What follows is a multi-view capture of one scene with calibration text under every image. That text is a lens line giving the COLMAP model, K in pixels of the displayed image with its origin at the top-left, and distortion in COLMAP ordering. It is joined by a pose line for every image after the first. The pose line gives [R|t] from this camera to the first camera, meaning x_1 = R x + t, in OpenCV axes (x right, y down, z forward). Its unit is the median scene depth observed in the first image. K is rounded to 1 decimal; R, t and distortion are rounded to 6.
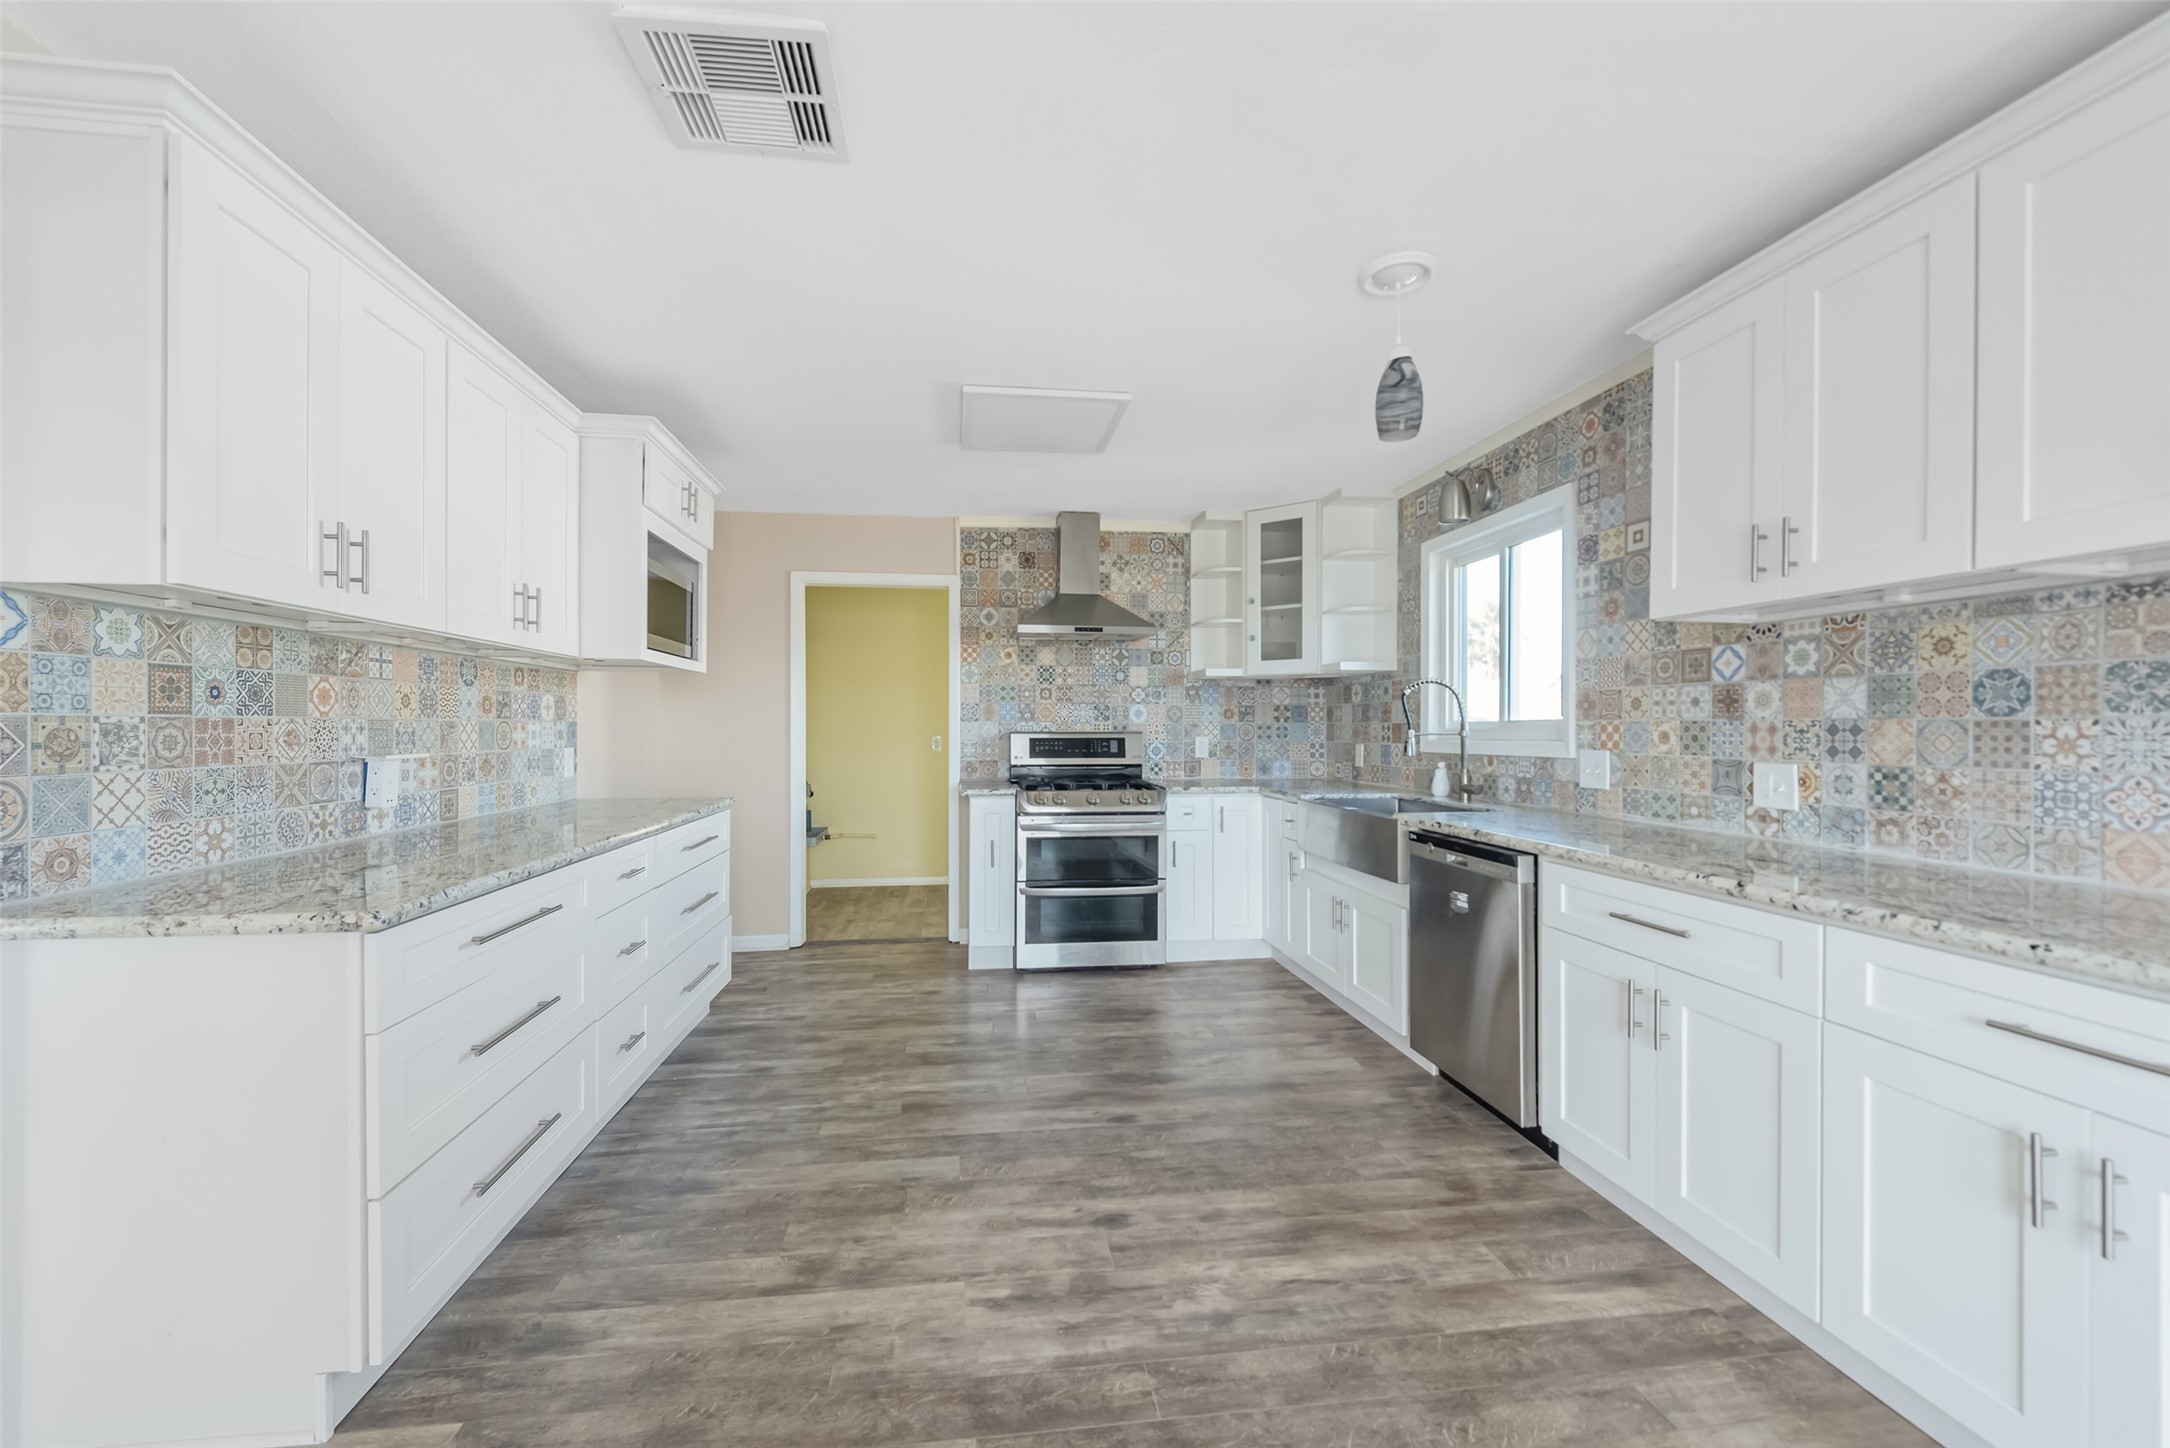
lens RADIAL K [[896.7, 0, 1075.5], [0, 896.7, 728.3], [0, 0, 1]] dist [-0.002950, -0.000091]
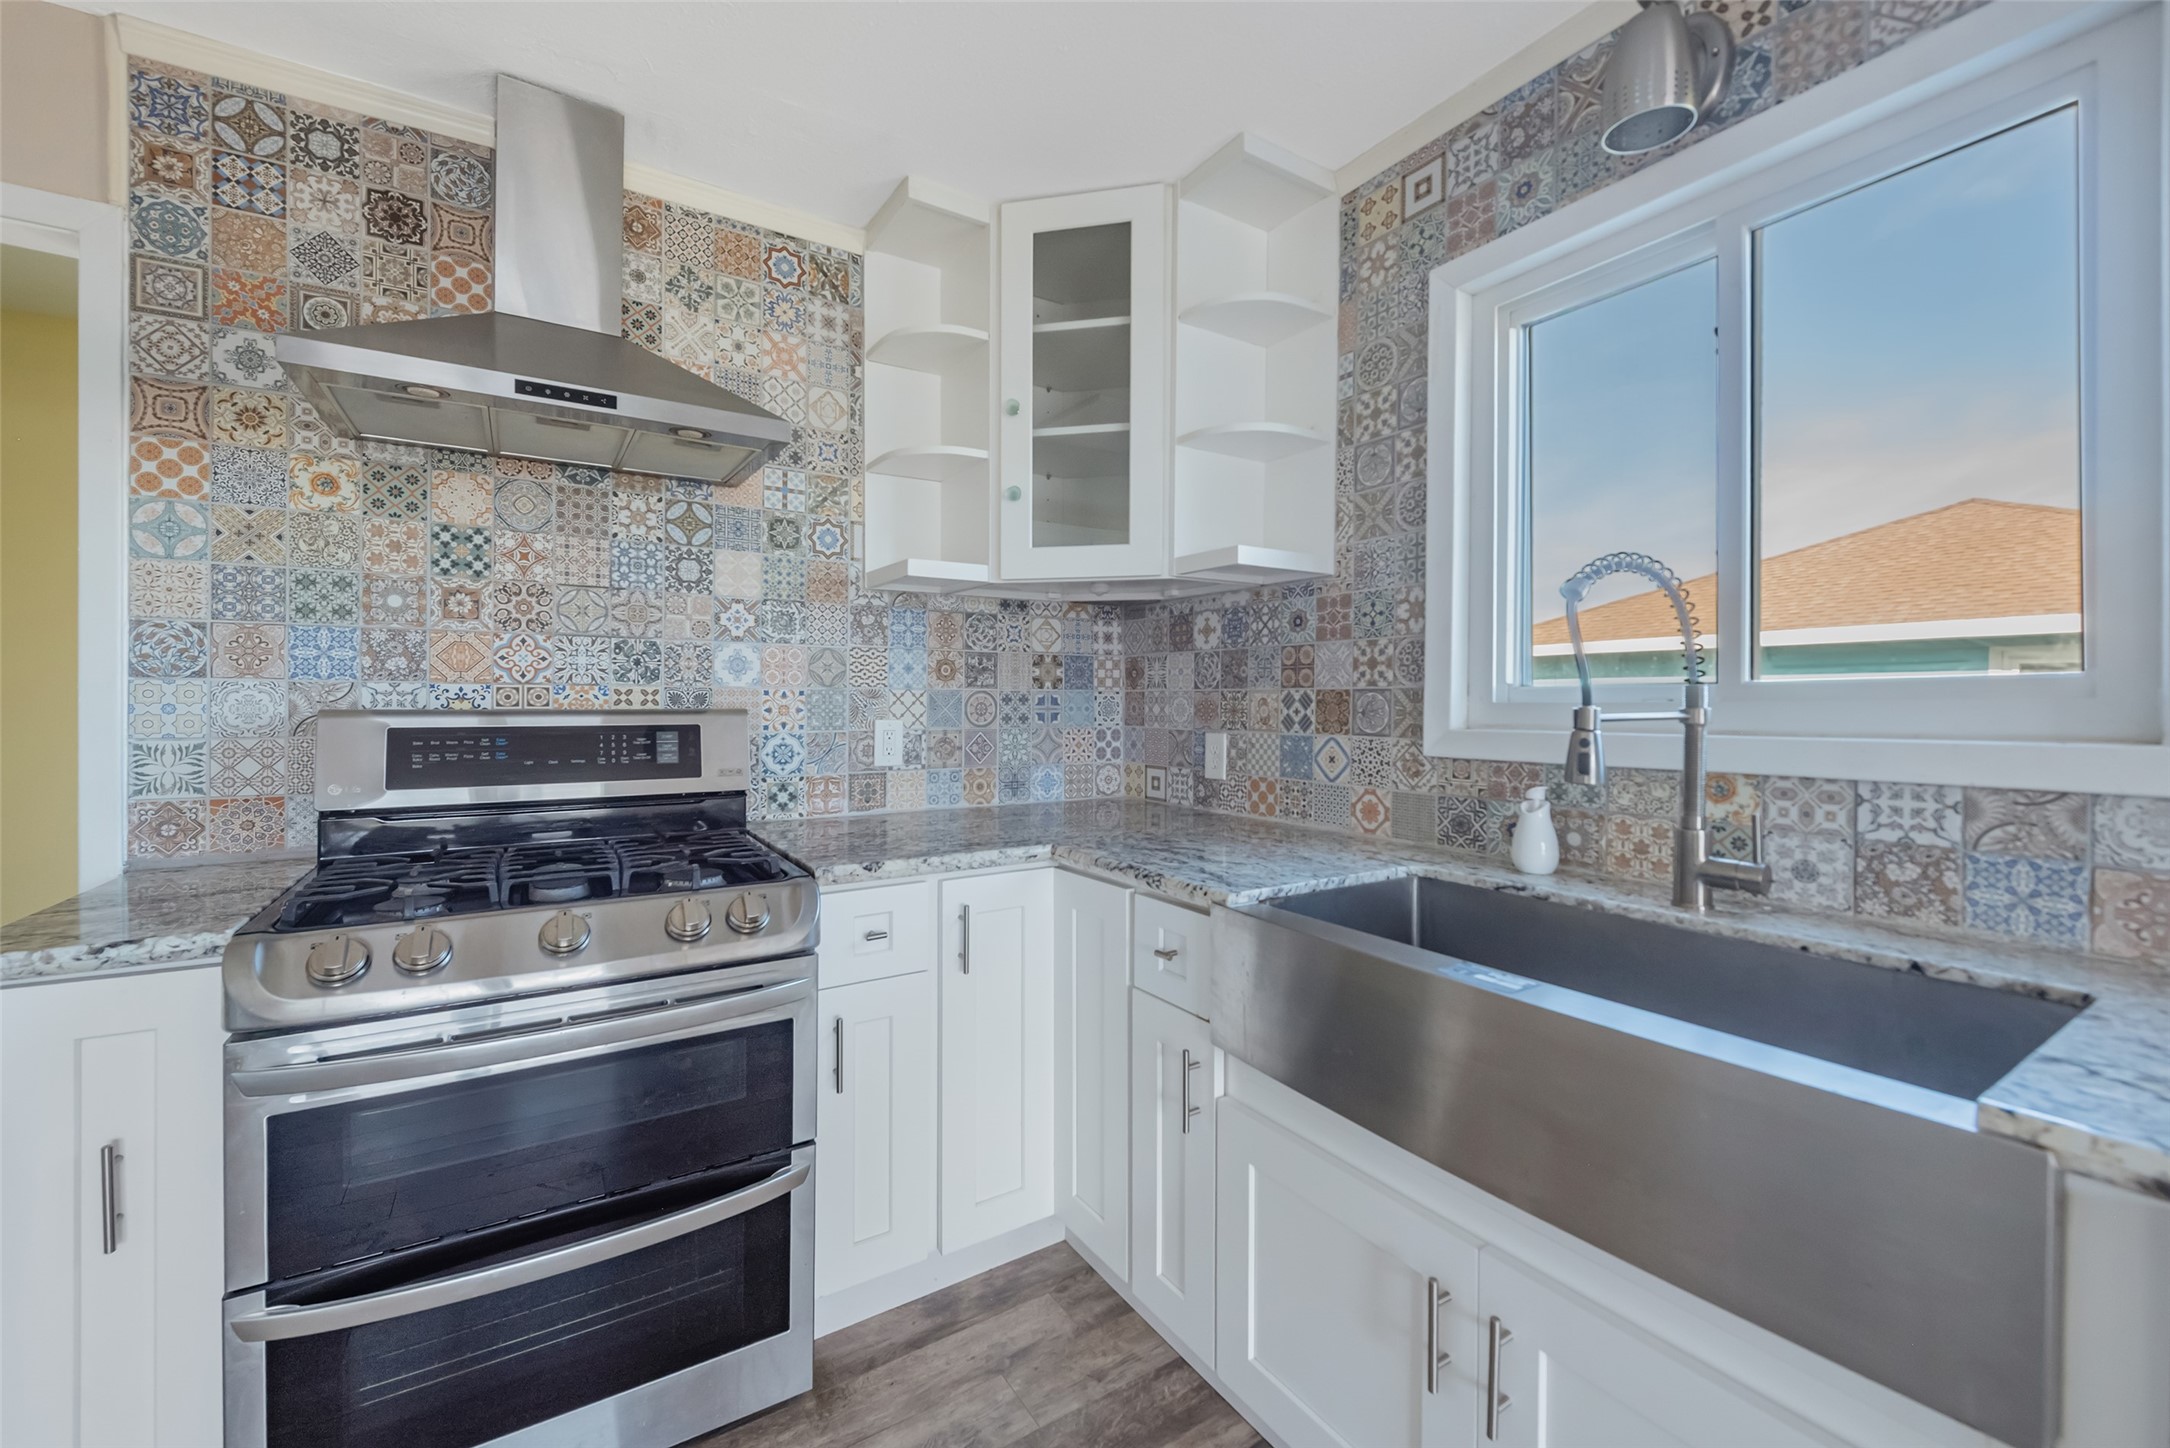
lens RADIAL K [[896.7, 0, 1068.2], [0, 896.7, 709.1], [0, 0, 1]] dist [-0.002950, -0.000091]
pose [[0.919125, -0.002720, 0.393957, 0.048608], [-0.000943, 0.999958, 0.009105, -0.000017], [-0.393965, -0.008740, 0.919084, 0.575685]]
